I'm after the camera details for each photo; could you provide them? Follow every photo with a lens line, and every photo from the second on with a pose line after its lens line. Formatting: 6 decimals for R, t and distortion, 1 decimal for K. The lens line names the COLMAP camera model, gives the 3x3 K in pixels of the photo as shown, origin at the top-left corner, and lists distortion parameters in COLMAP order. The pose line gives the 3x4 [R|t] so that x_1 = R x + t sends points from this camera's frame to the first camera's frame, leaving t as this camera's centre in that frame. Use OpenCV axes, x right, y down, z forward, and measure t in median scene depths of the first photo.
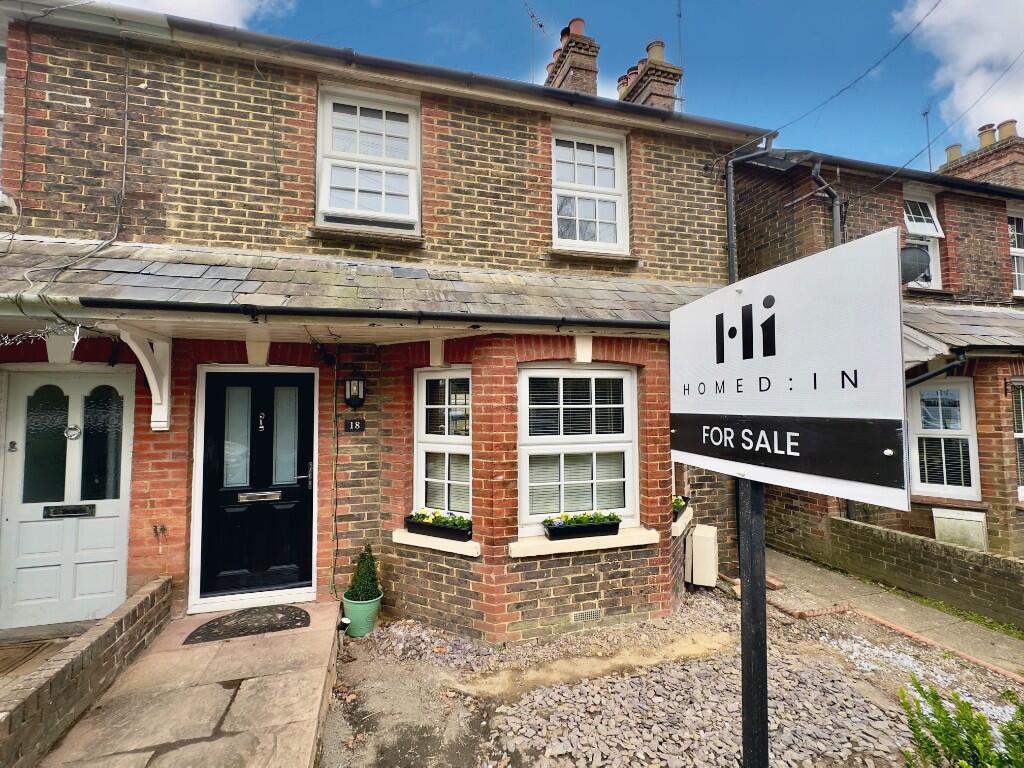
lens RADIAL K [[432.2, 0, 512.0], [0, 432.2, 384.0], [0, 0, 1]] dist [-0.000635, -0.000191]
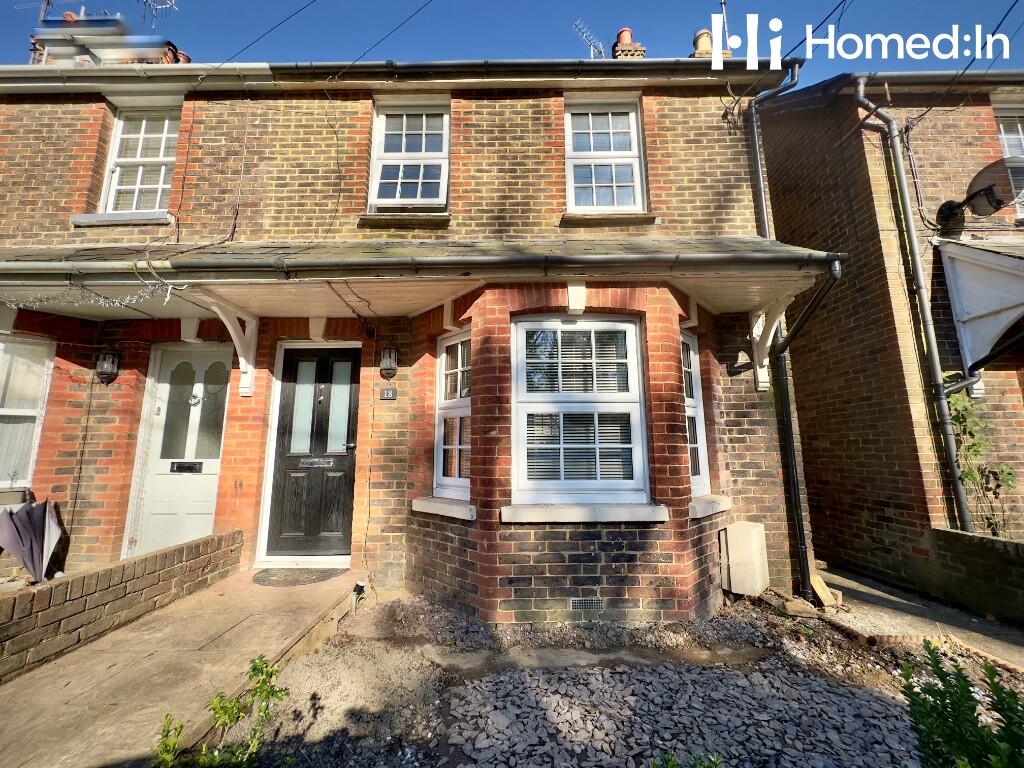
lens RADIAL K [[412.8, 0, 512.6], [0, 412.8, 364.1], [0, 0, 1]] dist [0.000389, -0.000190]
pose [[0.968127, 0.010992, -0.250219, 0.210968], [-0.044298, 0.990801, -0.127869, 0.155937], [0.246512, 0.134877, 0.959708, 0.093222]]
